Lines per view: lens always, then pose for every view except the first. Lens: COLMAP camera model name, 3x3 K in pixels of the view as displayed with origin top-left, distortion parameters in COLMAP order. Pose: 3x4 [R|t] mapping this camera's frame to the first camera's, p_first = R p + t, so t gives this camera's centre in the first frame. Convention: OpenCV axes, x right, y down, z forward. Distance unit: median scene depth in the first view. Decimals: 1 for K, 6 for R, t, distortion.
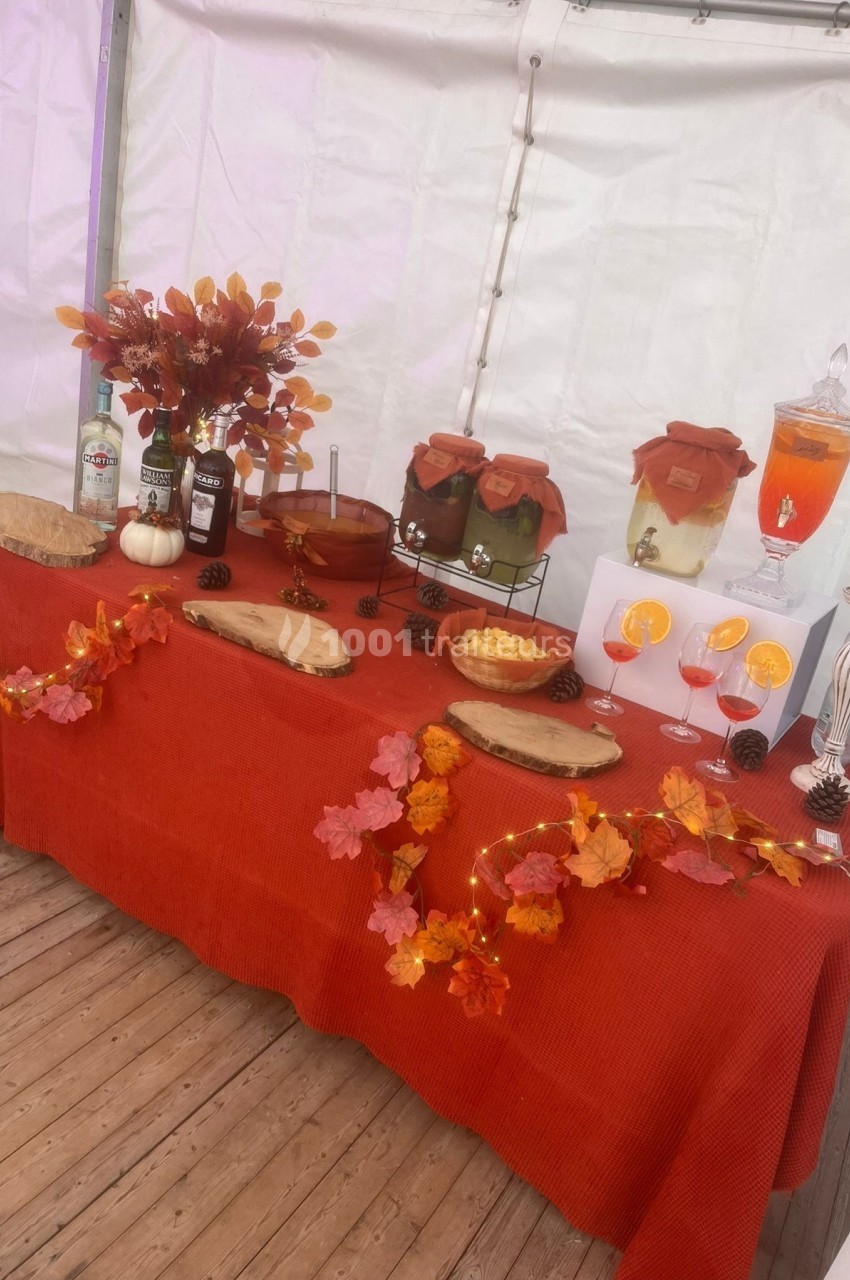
lens RADIAL K [[957.1, 0, 425.0], [0, 957.1, 640.0], [0, 0, 1]] dist [0.000776, -0.006307]
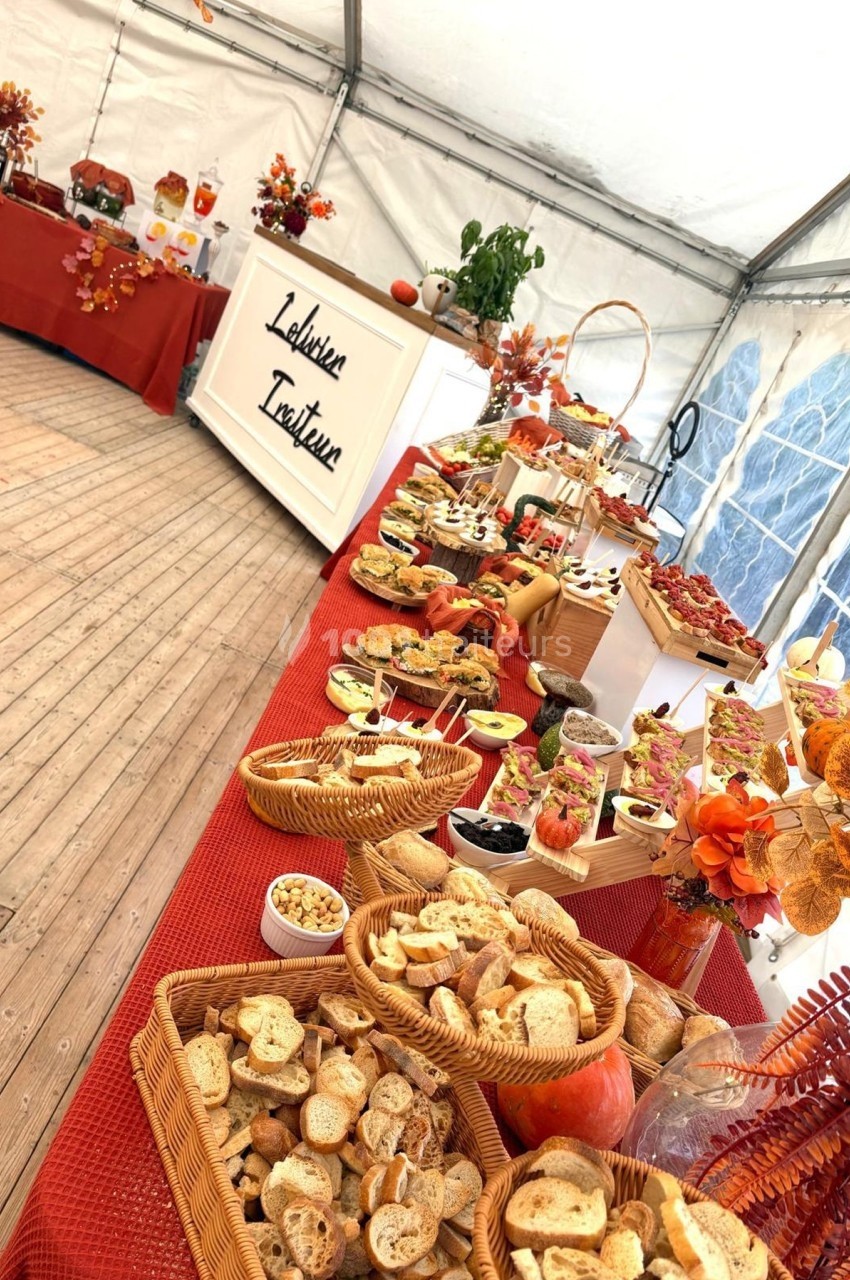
lens RADIAL K [[957.1, 0, 425.0], [0, 957.1, 640.0], [0, 0, 1]] dist [0.000776, -0.006307]
pose [[0.869996, 0.003802, 0.493044, -0.514613], [-0.069449, 0.990946, 0.114905, 0.811325], [-0.488143, -0.134209, 0.862383, -2.160643]]
